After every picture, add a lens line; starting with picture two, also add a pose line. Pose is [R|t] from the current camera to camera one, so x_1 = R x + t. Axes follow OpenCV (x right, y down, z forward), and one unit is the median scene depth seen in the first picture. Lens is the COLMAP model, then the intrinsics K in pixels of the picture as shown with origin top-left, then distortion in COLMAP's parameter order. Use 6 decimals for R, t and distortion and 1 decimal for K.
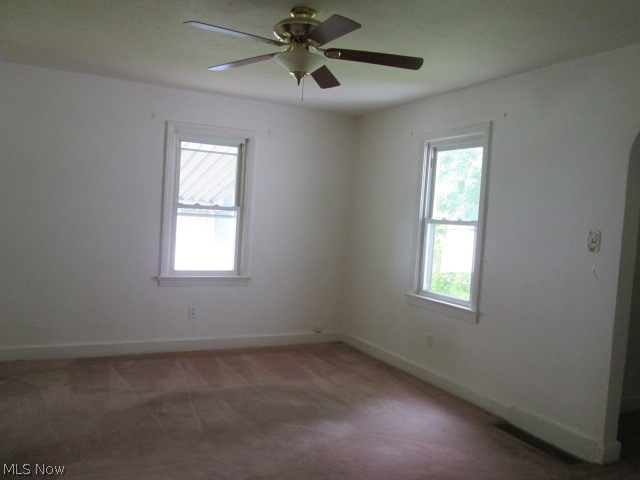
lens RADIAL K [[524.9, 0, 320.0], [0, 524.9, 240.0], [0, 0, 1]] dist [0.002773, 0.001392]
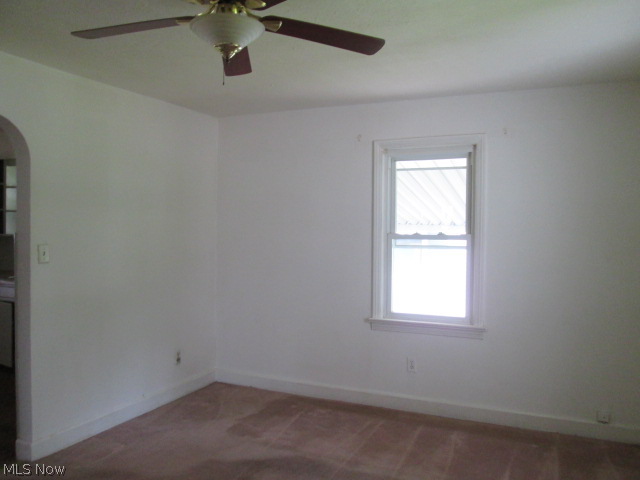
lens RADIAL K [[546.9, 0, 320.0], [0, 546.9, 240.0], [0, 0, 1]] dist [-0.032140, -0.002995]
pose [[0.627803, -0.030126, -0.777789, 0.341348], [-0.004388, 0.999098, -0.042240, -0.021641], [0.778360, 0.029931, 0.627104, 0.347571]]
